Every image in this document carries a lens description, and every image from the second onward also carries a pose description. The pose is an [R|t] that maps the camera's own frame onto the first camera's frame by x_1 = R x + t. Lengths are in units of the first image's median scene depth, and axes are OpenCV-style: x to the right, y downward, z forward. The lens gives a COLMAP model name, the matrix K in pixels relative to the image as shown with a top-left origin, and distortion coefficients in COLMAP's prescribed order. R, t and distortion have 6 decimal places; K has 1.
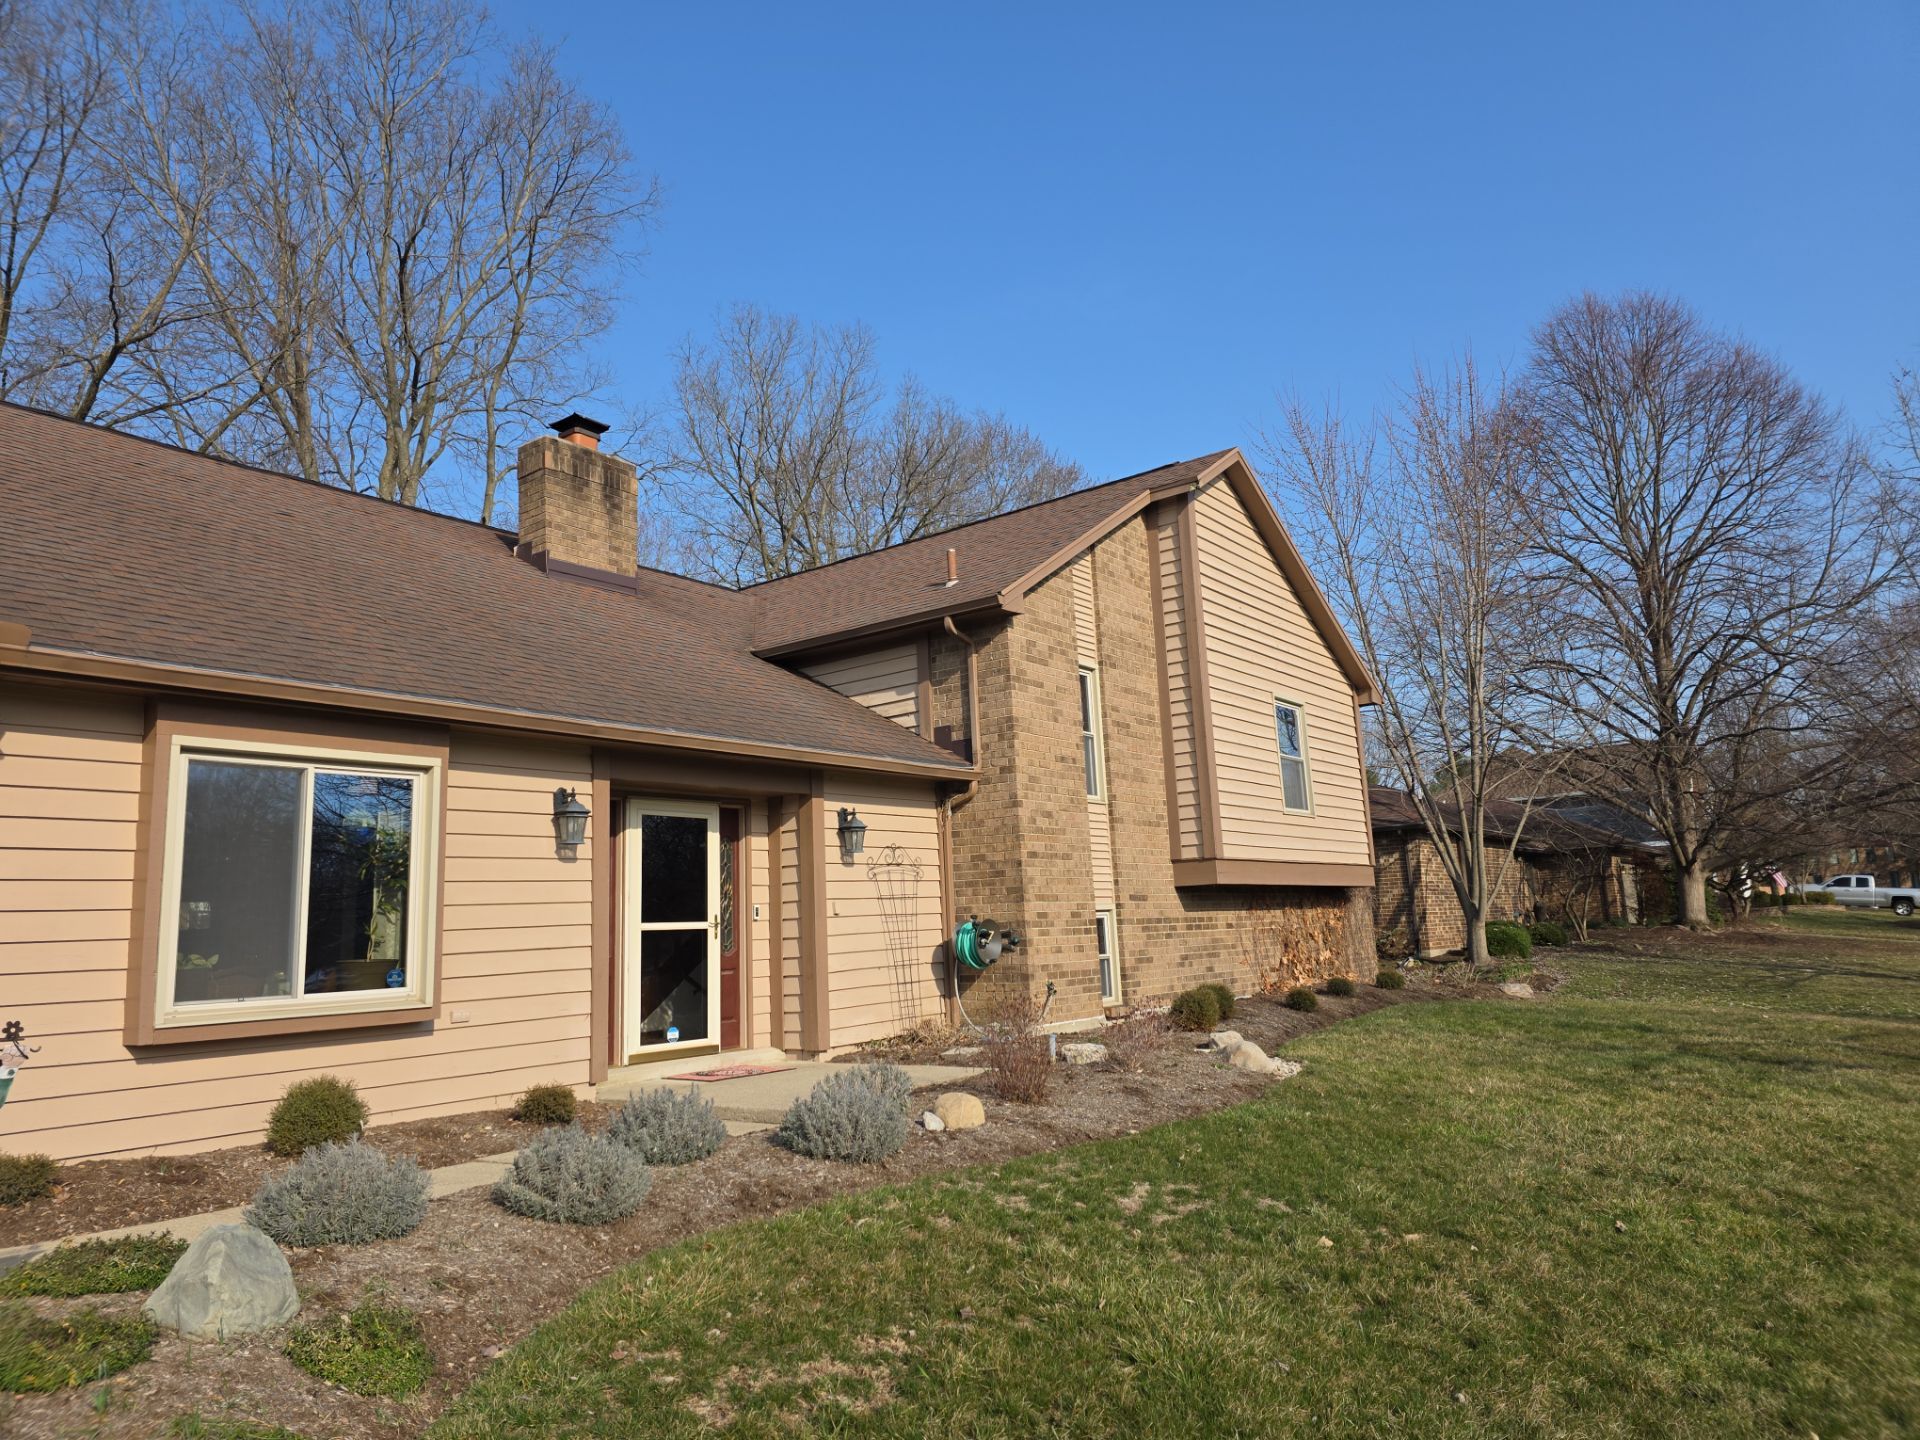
lens RADIAL K [[1255.7, 0, 945.4], [0, 1255.7, 704.4], [0, 0, 1]] dist [0.080686, -0.080254]
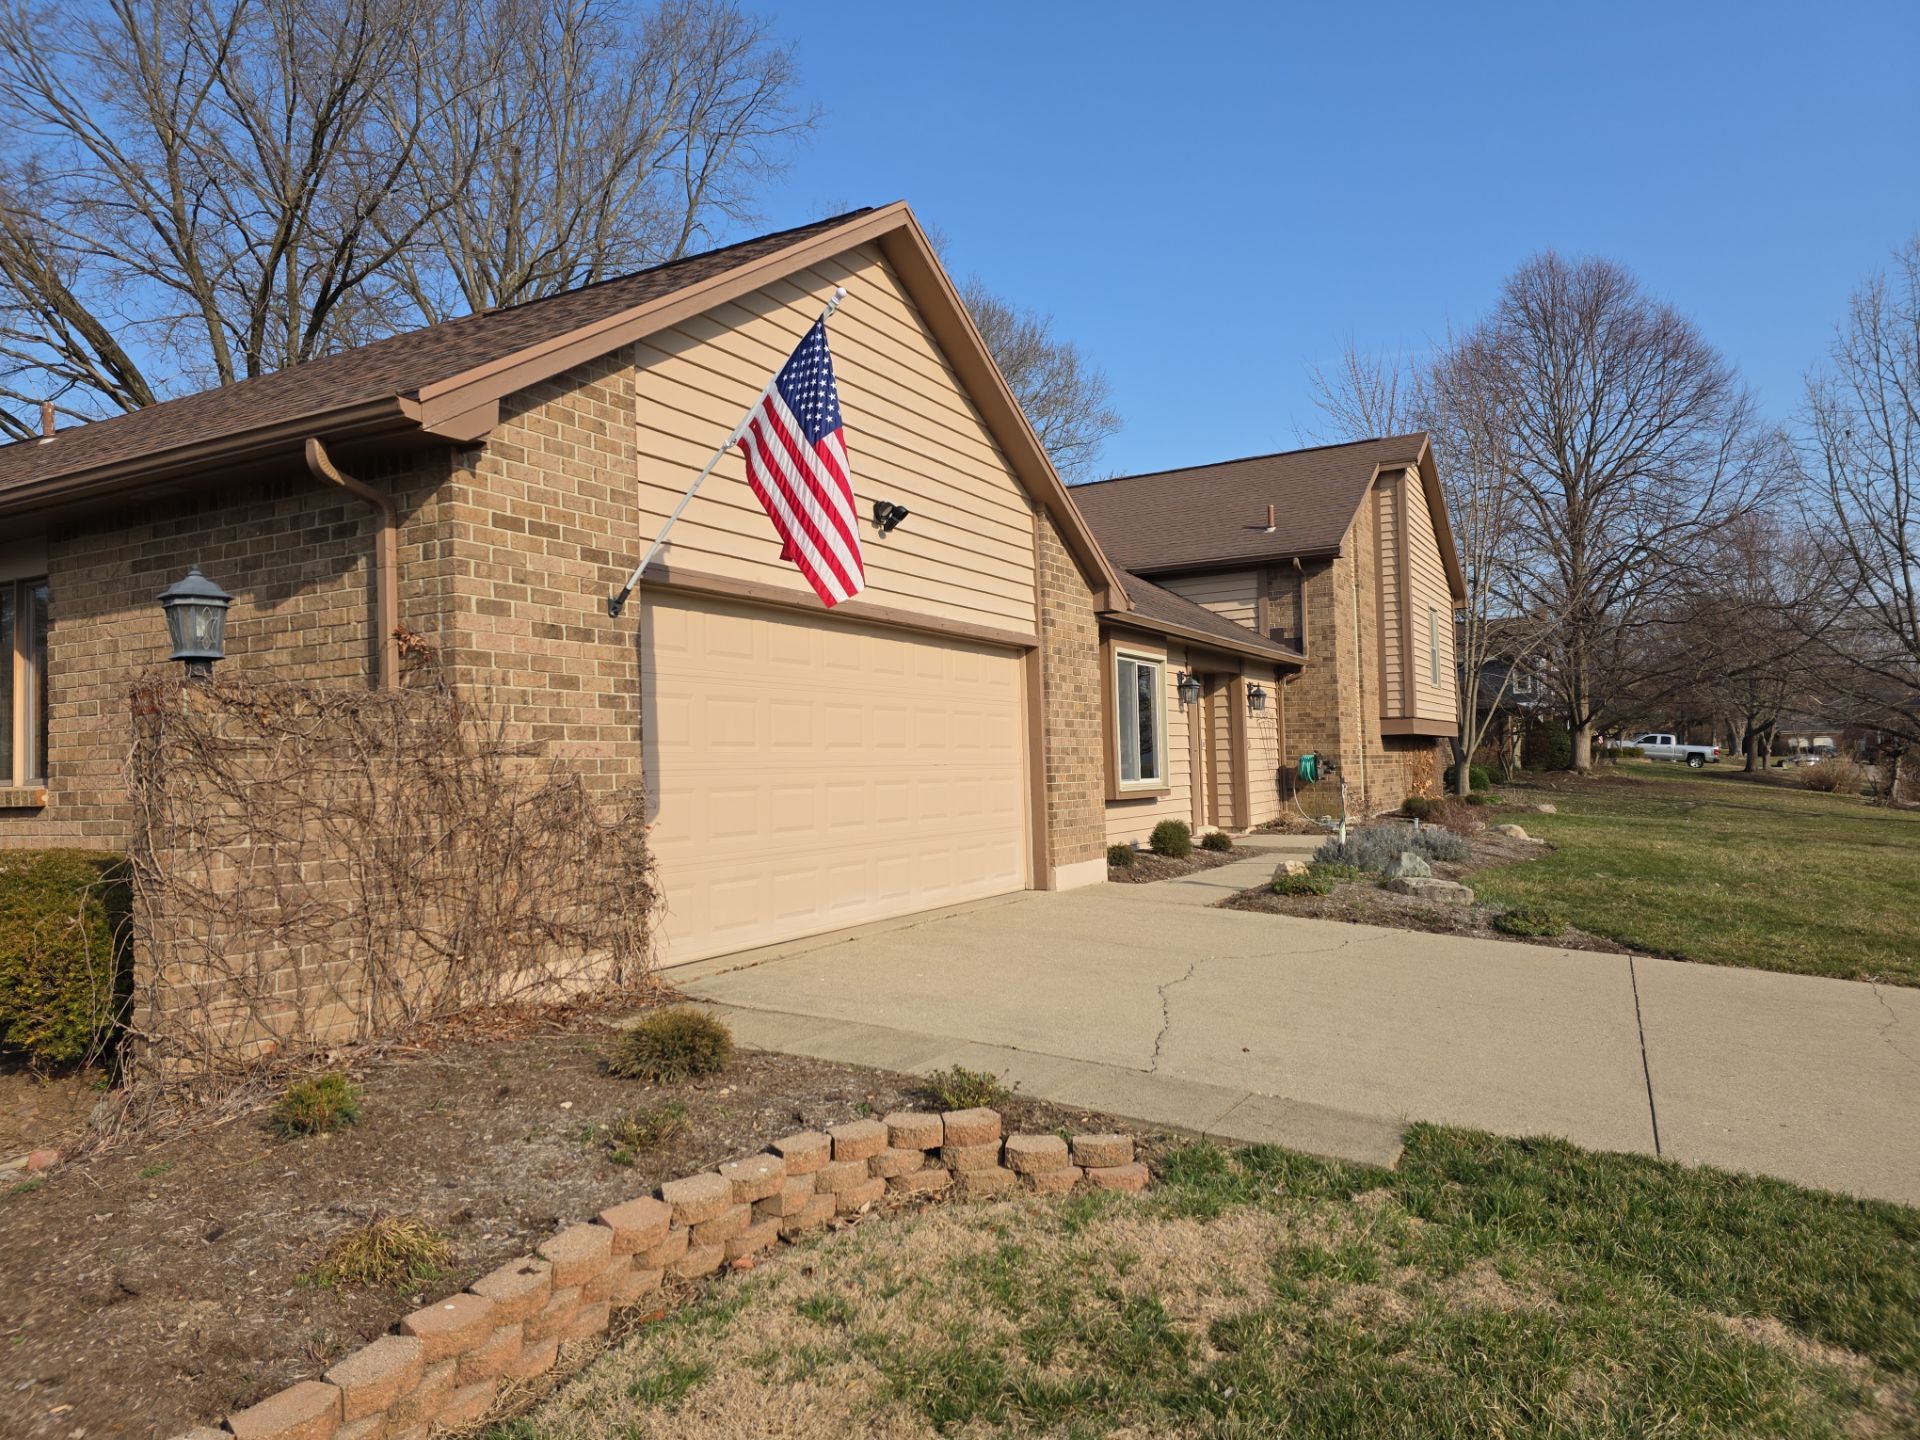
lens RADIAL K [[1255.7, 0, 945.4], [0, 1255.7, 704.4], [0, 0, 1]] dist [0.080686, -0.080254]
pose [[0.990537, 0.026330, 0.134699, -0.616255], [-0.042862, 0.991685, 0.121345, -0.060467], [-0.130384, -0.125970, 0.983428, -0.473356]]
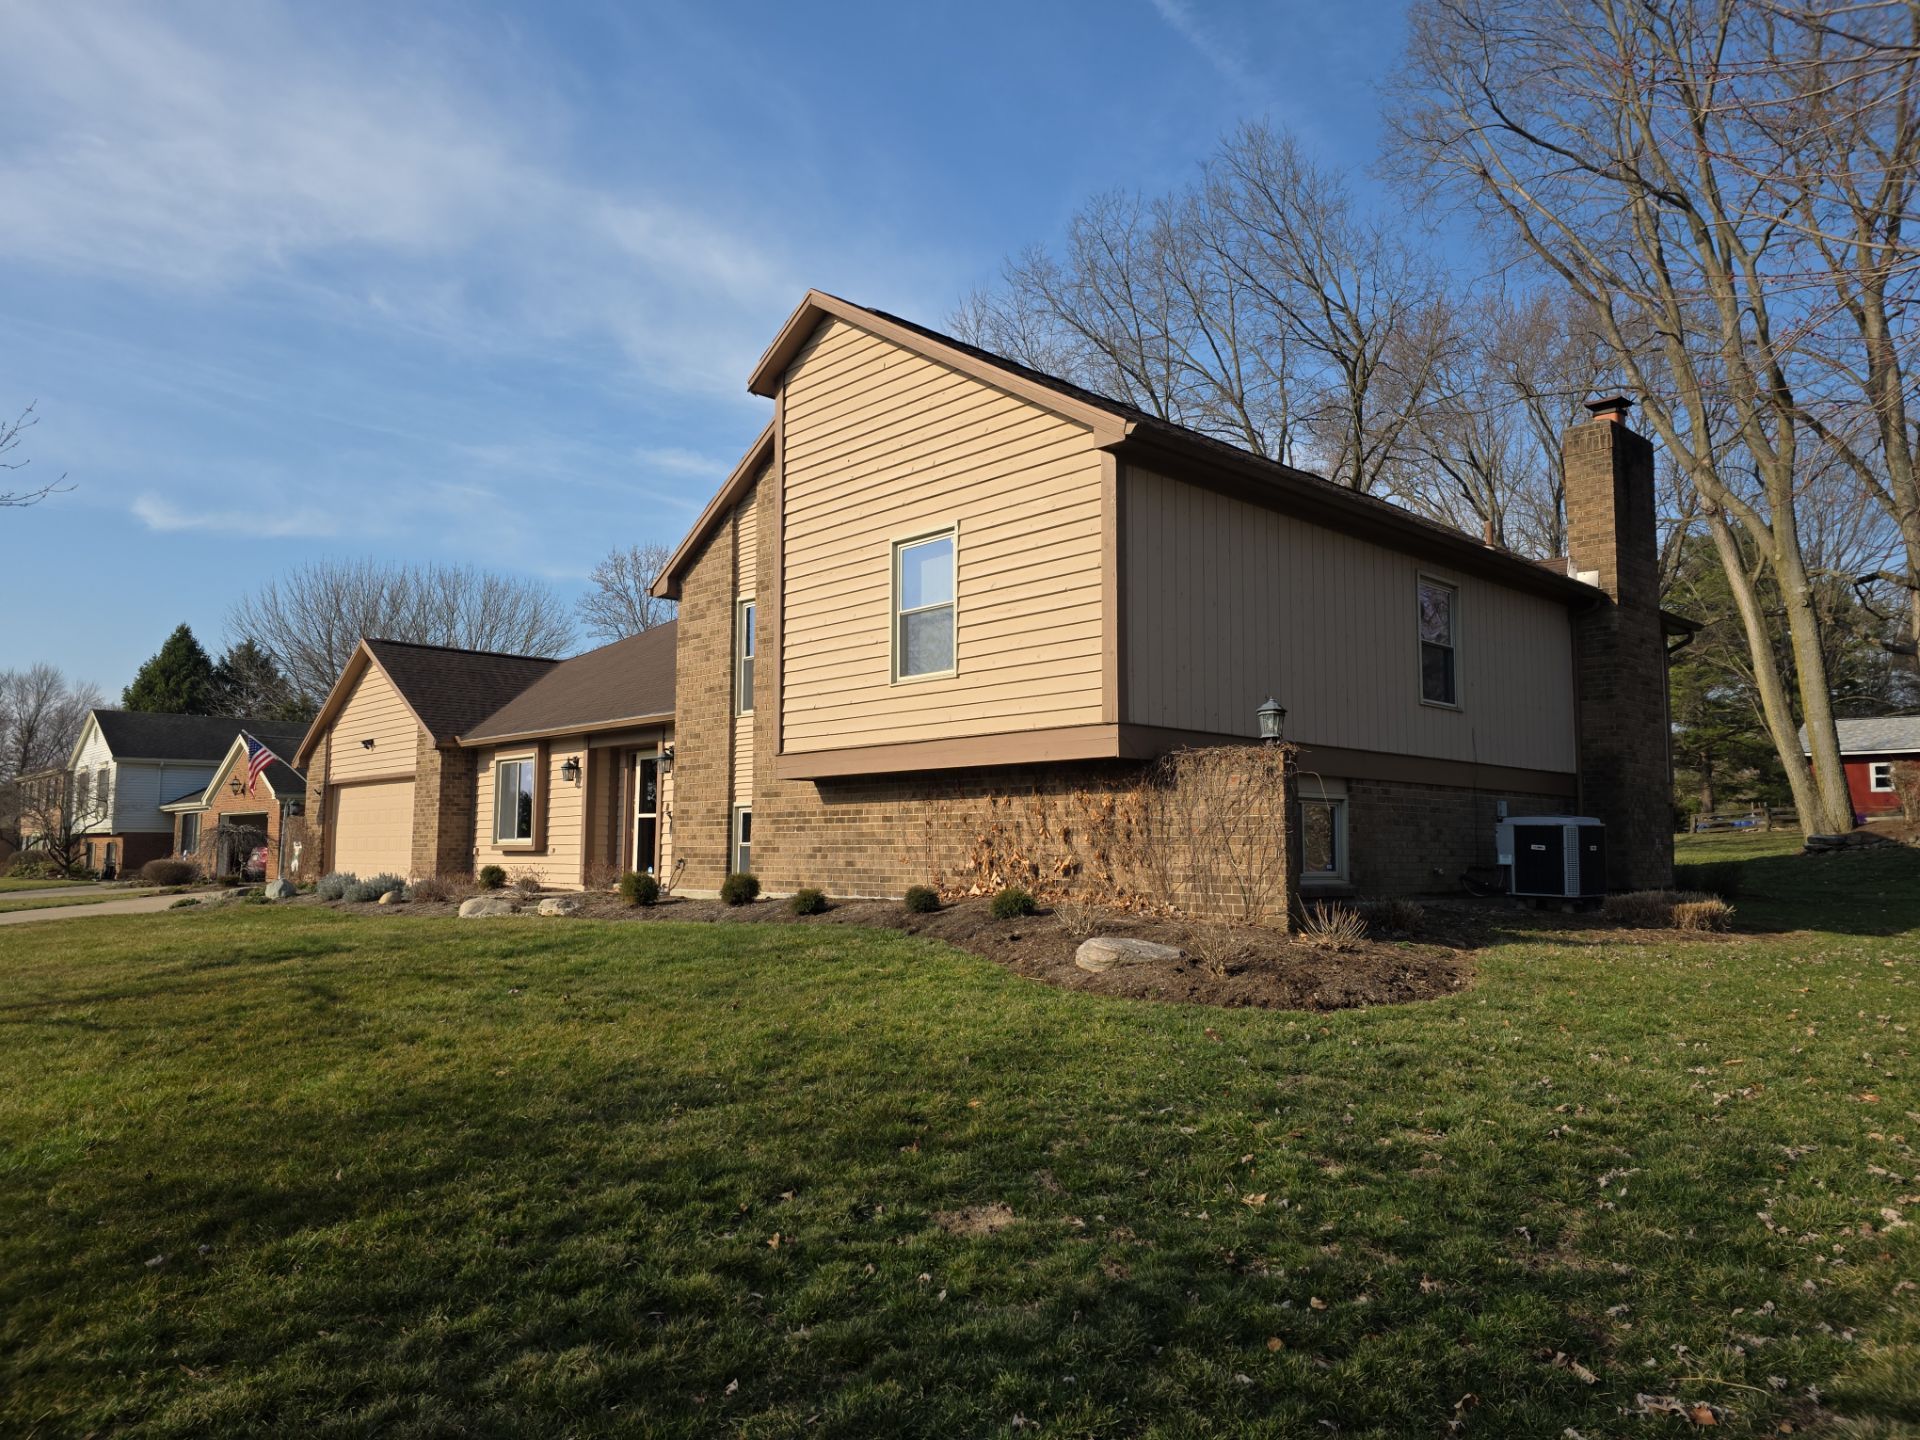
lens RADIAL K [[1251.3, 0, 957.0], [0, 1251.3, 713.0], [0, 0, 1]] dist [0.085897, -0.080890]
pose [[-0.127022, -0.064048, -0.989830, 1.341108], [0.185731, 0.978727, -0.087164, 0.228293], [0.974356, -0.194914, -0.112424, 1.410408]]
